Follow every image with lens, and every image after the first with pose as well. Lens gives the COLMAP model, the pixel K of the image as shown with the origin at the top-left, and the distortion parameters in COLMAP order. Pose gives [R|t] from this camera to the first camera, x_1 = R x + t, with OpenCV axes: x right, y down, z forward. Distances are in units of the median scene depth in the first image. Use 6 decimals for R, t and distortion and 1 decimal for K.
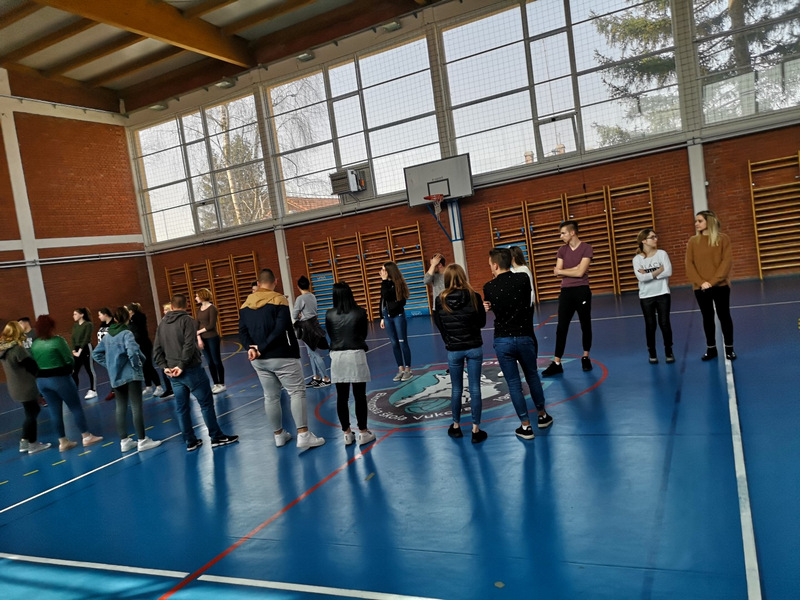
lens RADIAL K [[613.9, 0, 400.0], [0, 613.9, 300.0], [0, 0, 1]] dist [0.075585, 0.000103]
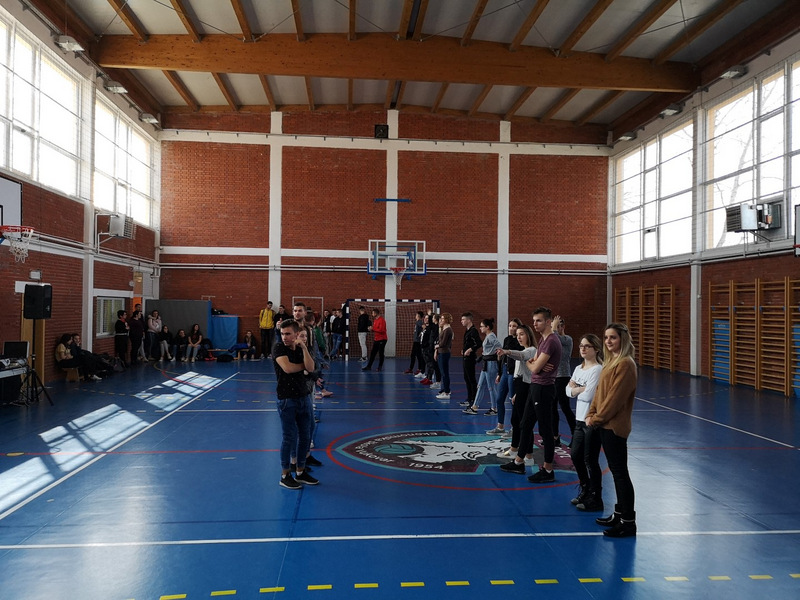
lens RADIAL K [[629.1, 0, 400.0], [0, 629.1, 300.0], [0, 0, 1]] dist [0.001116, 0.000398]
pose [[0.505042, 0.155352, -0.848999, 0.386327], [-0.158615, 0.983620, 0.085630, -0.075998], [0.848395, 0.091417, 0.521411, 0.162758]]
